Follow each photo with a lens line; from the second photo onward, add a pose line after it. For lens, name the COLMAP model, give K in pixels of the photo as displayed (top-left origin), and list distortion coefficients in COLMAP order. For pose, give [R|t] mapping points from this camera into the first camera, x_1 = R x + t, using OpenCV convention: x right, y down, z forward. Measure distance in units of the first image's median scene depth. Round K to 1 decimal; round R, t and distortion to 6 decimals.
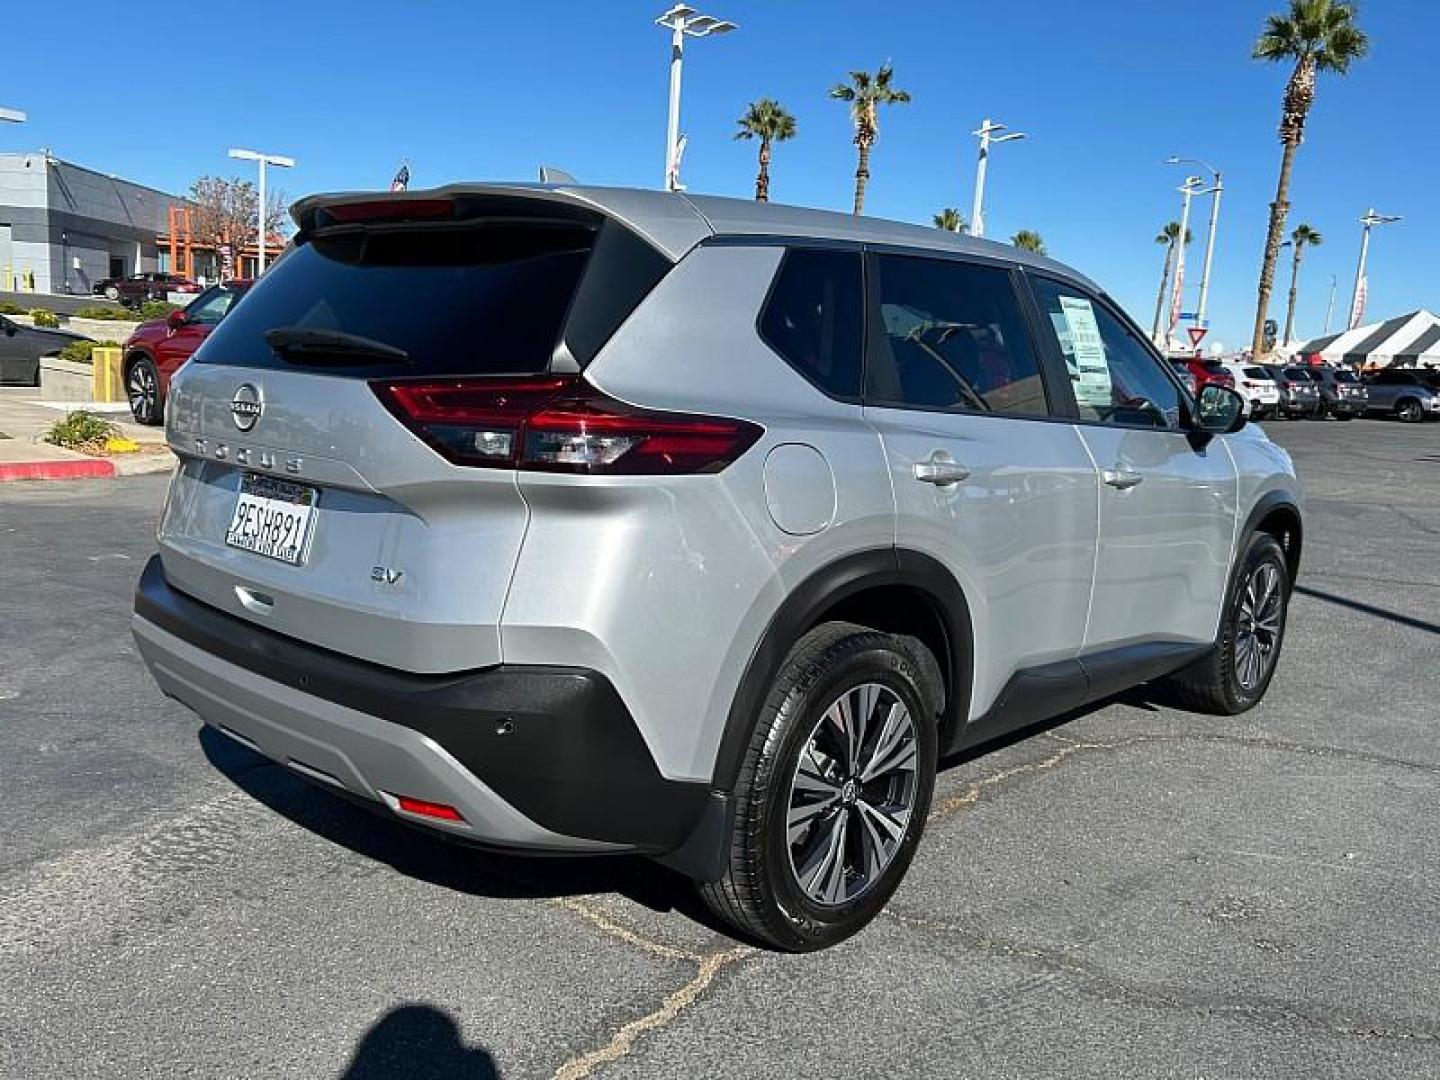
lens RADIAL K [[1186.1, 0, 713.6], [0, 1186.1, 536.5], [0, 0, 1]] dist [0.015624, -0.005297]
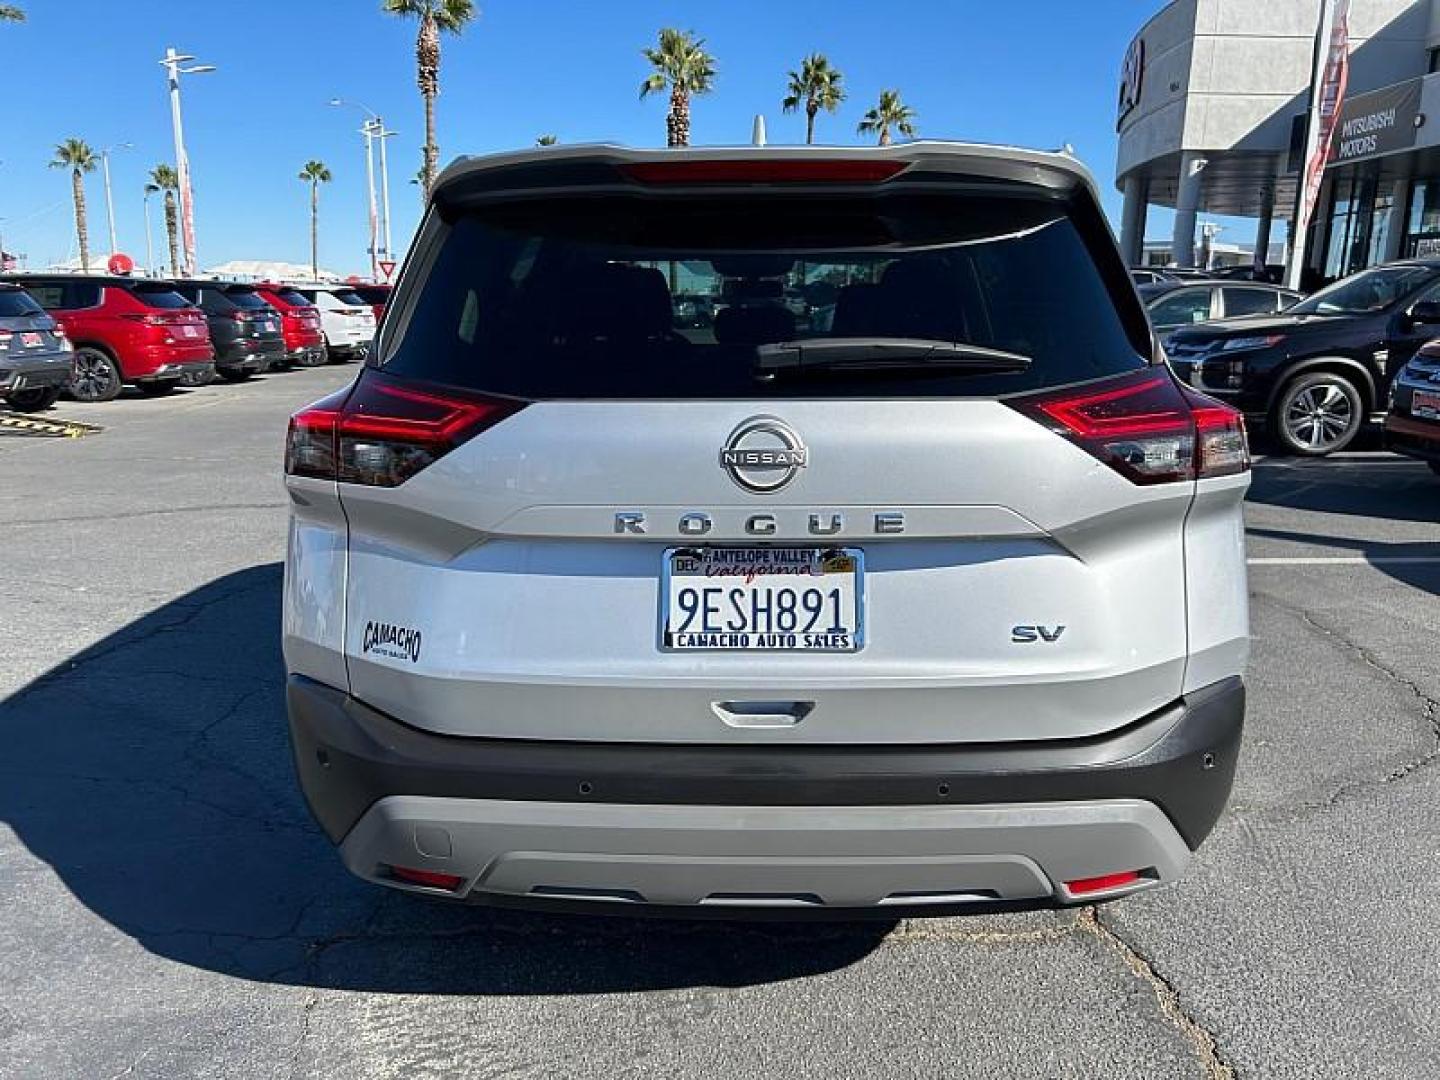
lens RADIAL K [[1085.8, 0, 716.8], [0, 1085.8, 530.4], [0, 0, 1]] dist [0.038958, -0.042050]
pose [[0.760144, -0.188435, 0.621830, -0.676453], [0.145598, 0.982086, 0.119621, -0.120101], [-0.633231, -0.000393, 0.773962, 0.415111]]
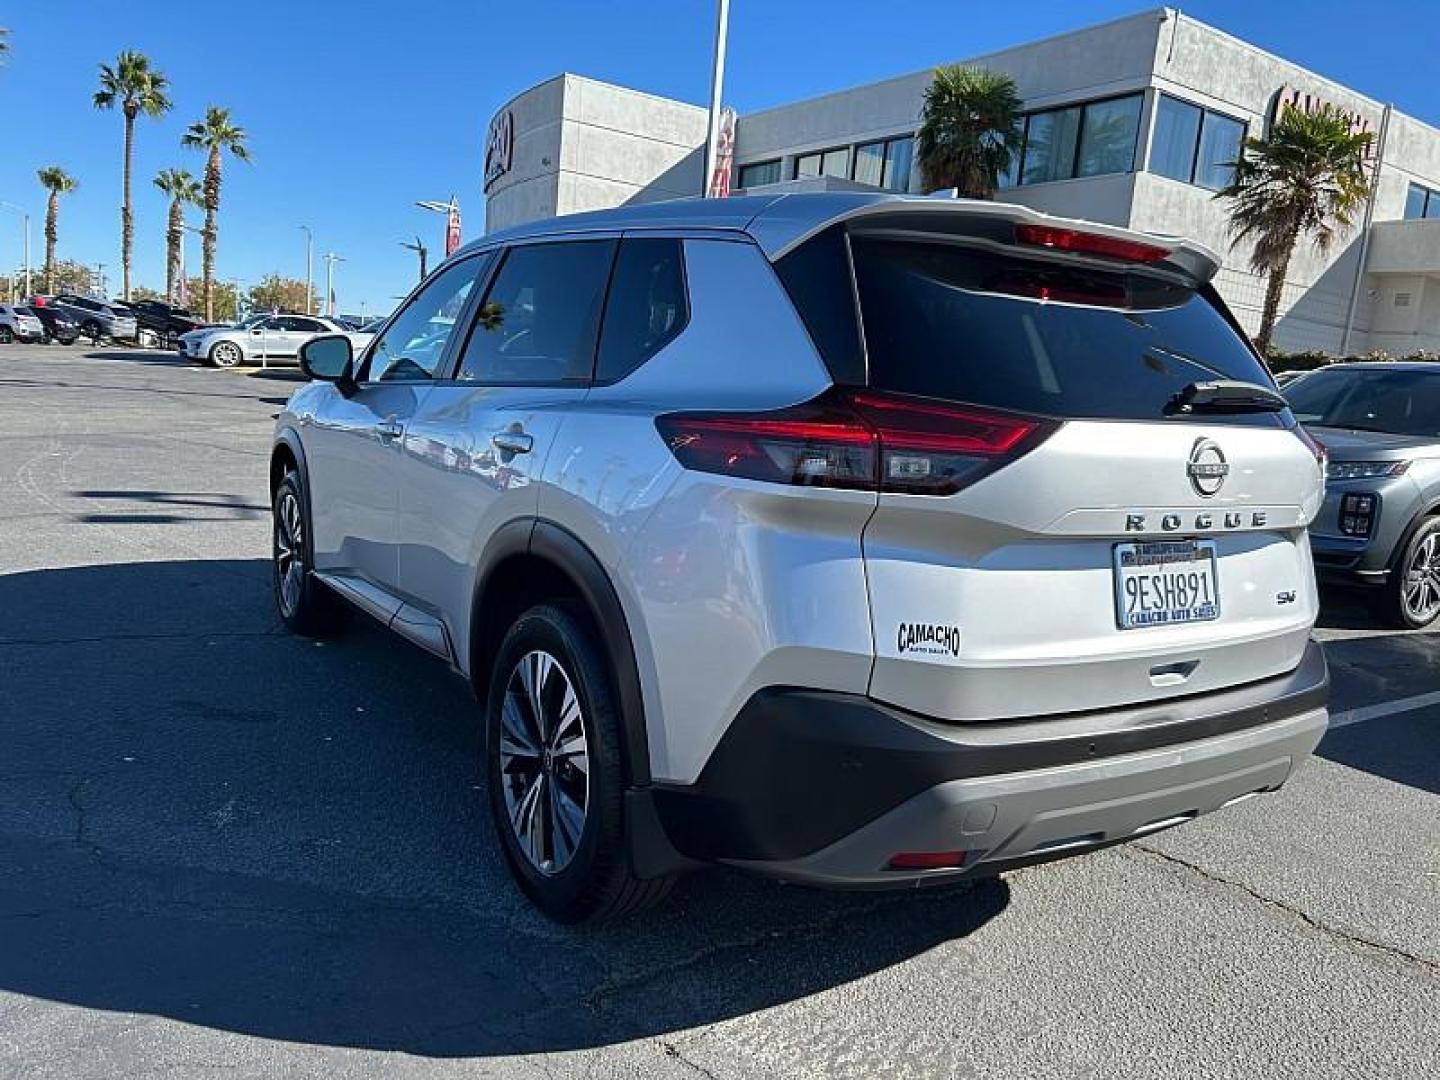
lens RADIAL K [[1085.8, 0, 709.4], [0, 1085.8, 545.5], [0, 0, 1]] dist [0.038958, -0.042050]
pose [[0.281499, -0.186565, 0.941250, -1.071736], [0.094220, 0.981551, 0.166374, -0.186078], [-0.954925, 0.041851, 0.293883, 0.915239]]
